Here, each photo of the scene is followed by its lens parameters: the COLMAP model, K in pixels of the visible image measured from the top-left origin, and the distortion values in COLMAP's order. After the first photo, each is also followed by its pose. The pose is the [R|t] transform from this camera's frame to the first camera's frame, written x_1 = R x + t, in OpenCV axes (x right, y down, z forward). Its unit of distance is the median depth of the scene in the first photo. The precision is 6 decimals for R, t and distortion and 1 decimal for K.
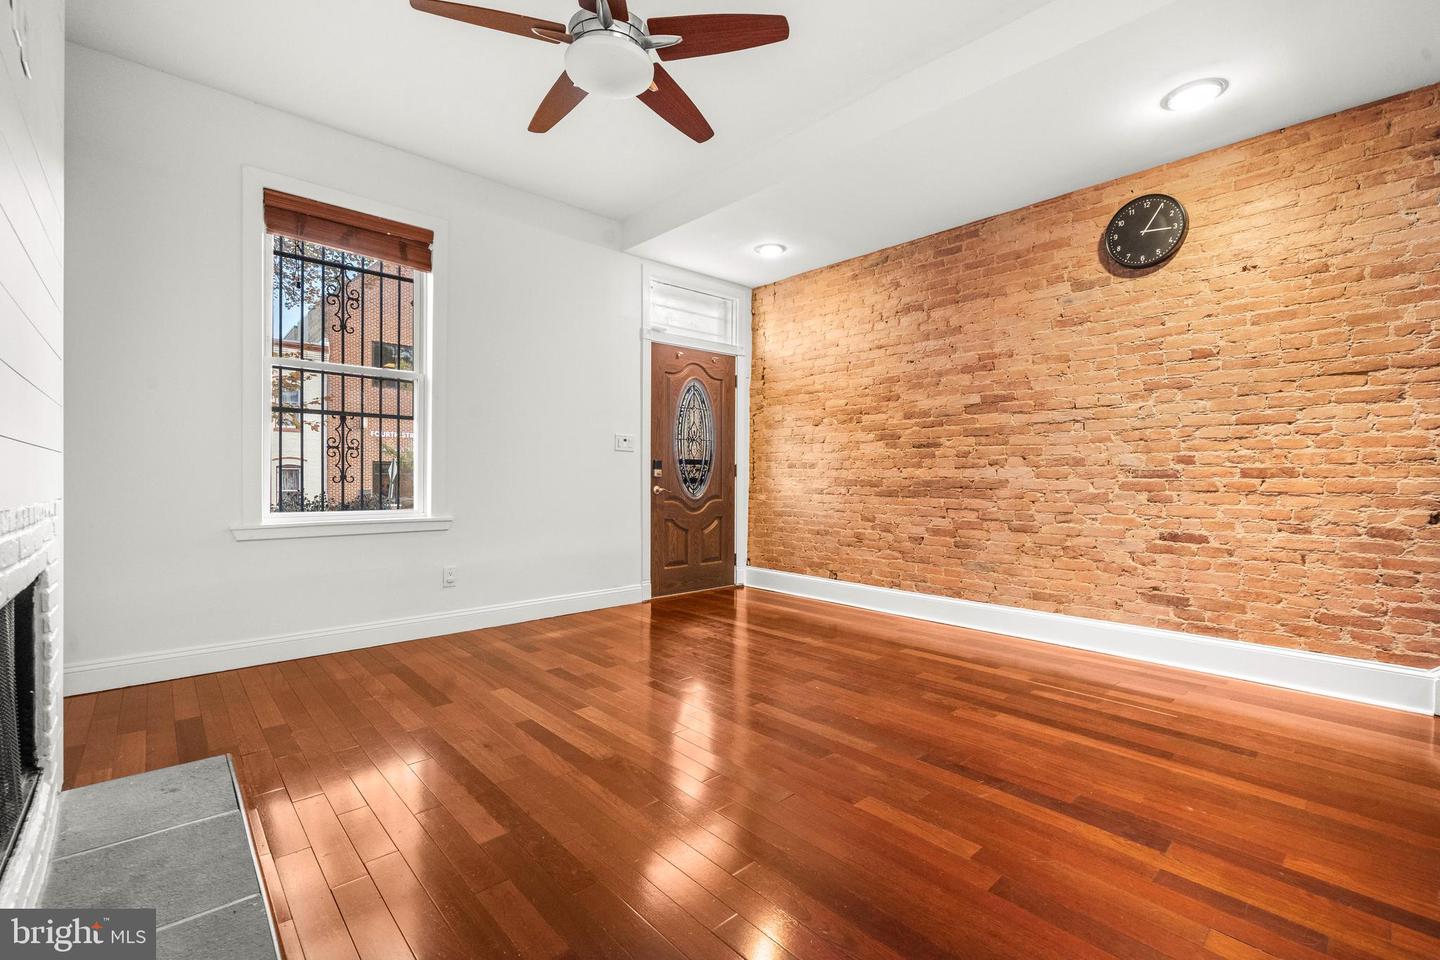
lens RADIAL K [[618.1, 0, 722.6], [0, 618.1, 473.8], [0, 0, 1]] dist [-0.000123, -0.000015]
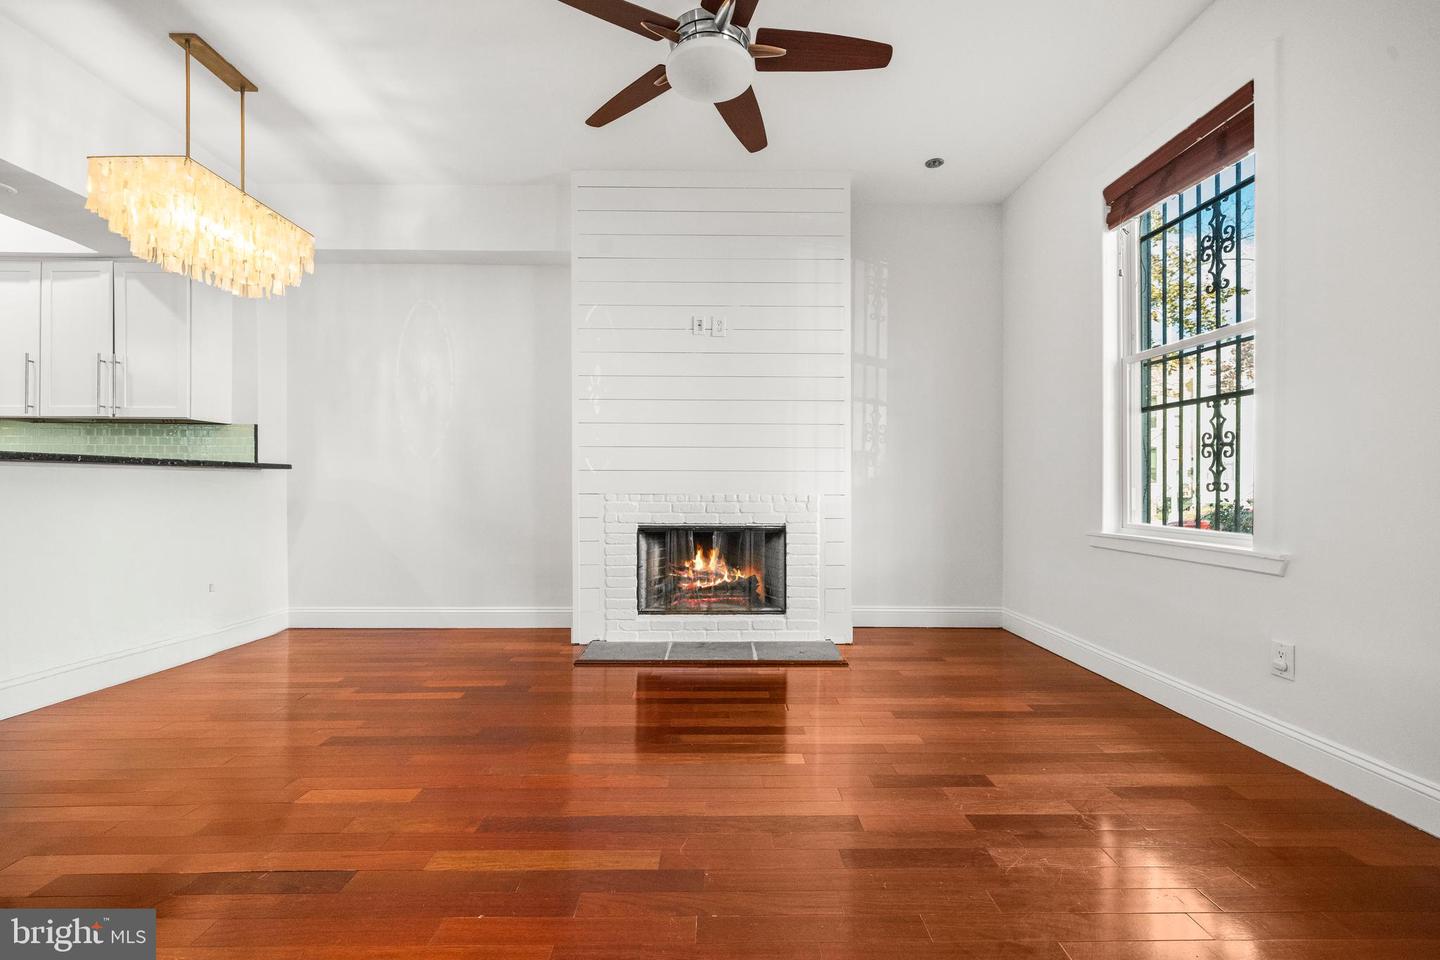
lens RADIAL K [[618.1, 0, 722.6], [0, 618.1, 473.8], [0, 0, 1]] dist [-0.000123, -0.000015]
pose [[-0.658702, -0.013776, -0.752278, 0.336577], [-0.003097, 0.999874, -0.015598, 0.006323], [0.752398, -0.007944, -0.658661, 1.036900]]
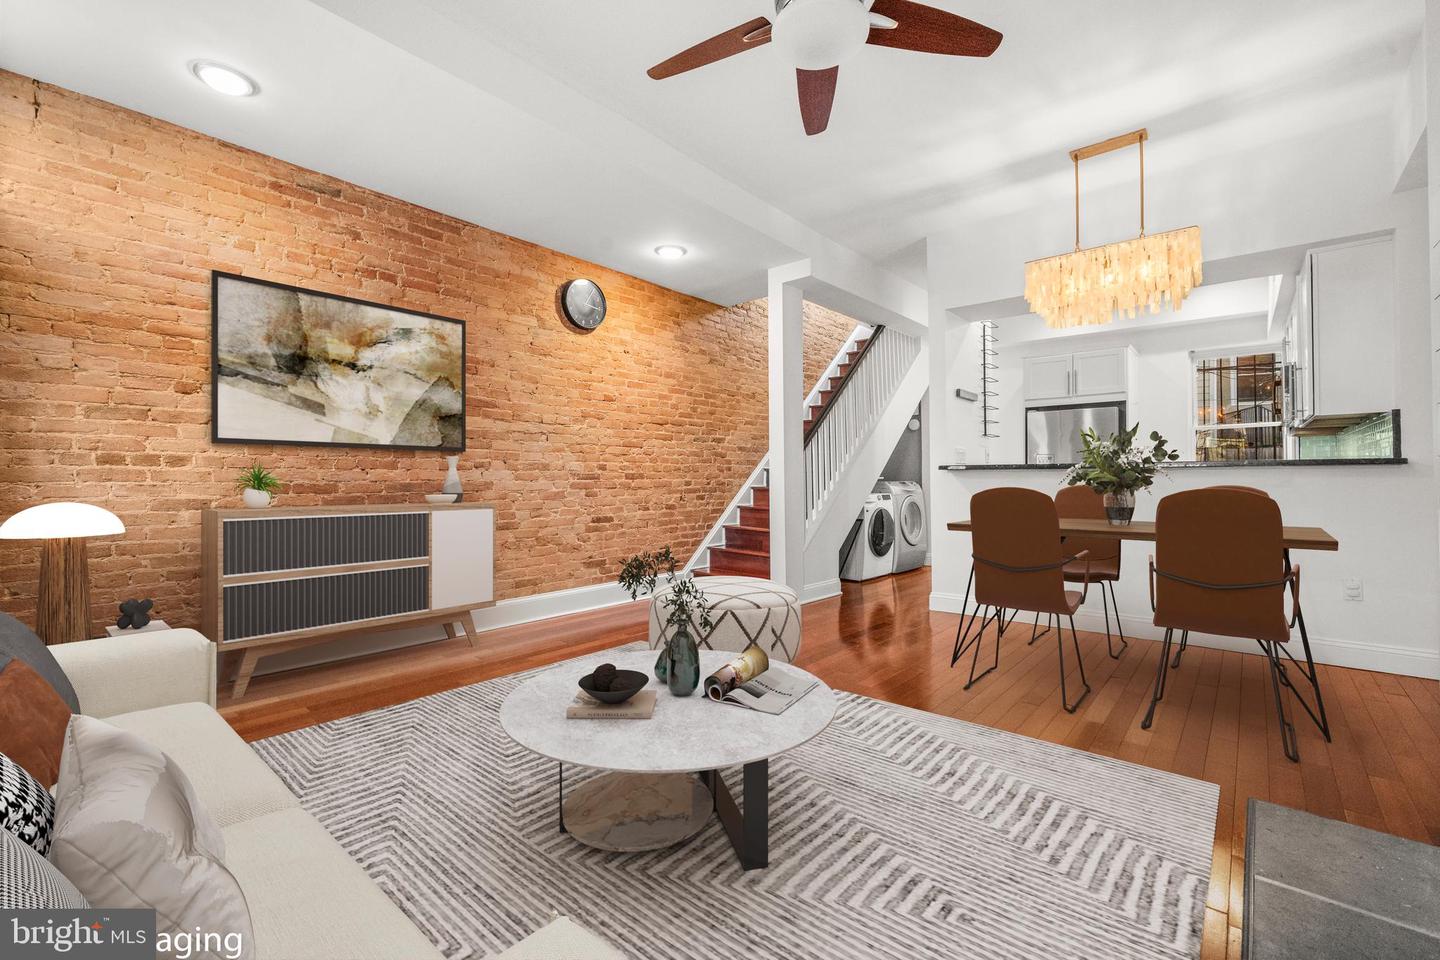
lens RADIAL K [[618.1, 0, 722.6], [0, 618.1, 473.8], [0, 0, 1]] dist [-0.000123, -0.000015]
pose [[-0.108950, 0.007462, 0.994019, -0.674889], [-0.001119, 0.999970, -0.007629, 0.003684], [-0.994047, -0.001943, -0.108939, 0.765567]]
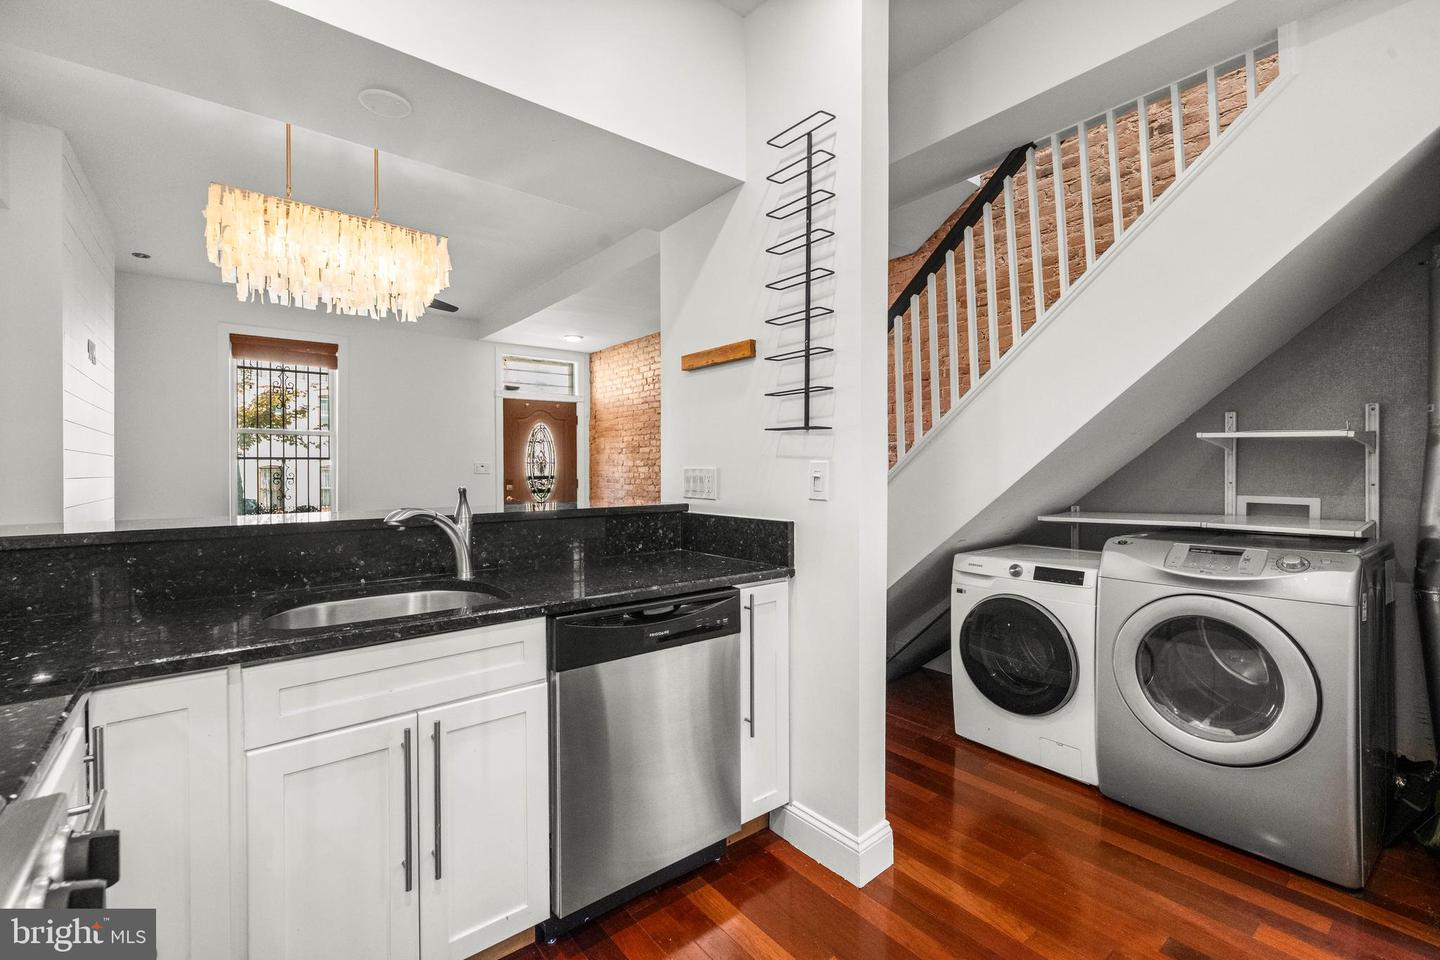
lens RADIAL K [[621.5, 0, 720.0], [0, 621.5, 480.0], [0, 0, 1]] dist [0.001655, 0.000114]
pose [[0.997107, -0.005272, -0.075821, 0.640440], [0.006979, 0.999728, 0.022265, -0.060778], [0.075683, -0.022730, 0.996873, -0.554572]]
